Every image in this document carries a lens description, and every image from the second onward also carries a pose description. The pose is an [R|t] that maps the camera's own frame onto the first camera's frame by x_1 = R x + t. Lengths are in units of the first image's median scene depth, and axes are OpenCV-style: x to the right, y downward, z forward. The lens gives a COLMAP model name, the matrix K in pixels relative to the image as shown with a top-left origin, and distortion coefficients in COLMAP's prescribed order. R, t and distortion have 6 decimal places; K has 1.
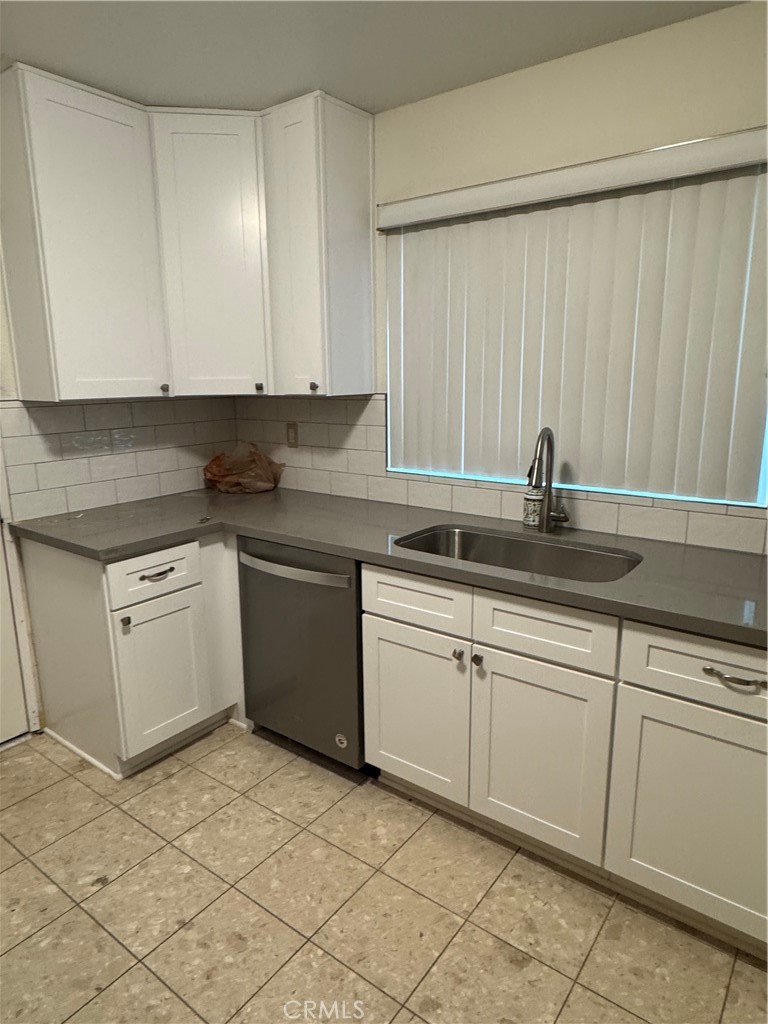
lens RADIAL K [[643.8, 0, 383.7], [0, 643.8, 516.8], [0, 0, 1]] dist [-0.004760, 0.001446]
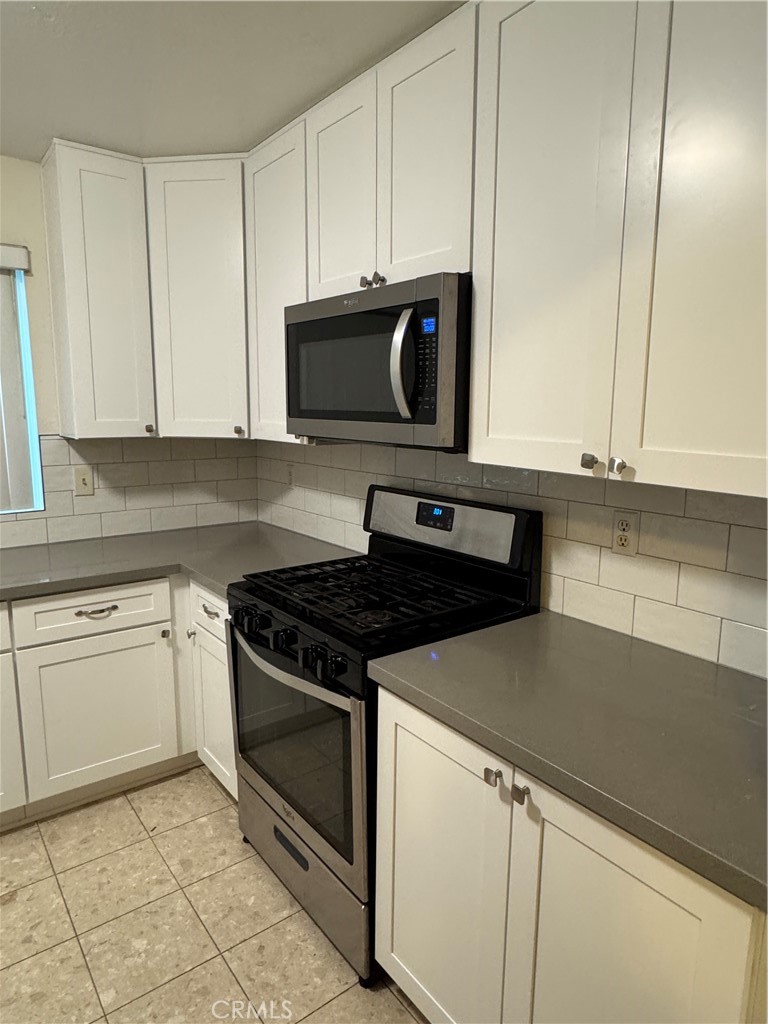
lens RADIAL K [[643.8, 0, 385.0], [0, 643.8, 510.5], [0, 0, 1]] dist [-0.004760, 0.001446]
pose [[0.275448, -0.151547, 0.949295, -0.480279], [0.203297, 0.974344, 0.096558, 0.003909], [-0.939574, 0.166392, 0.299190, -0.113951]]
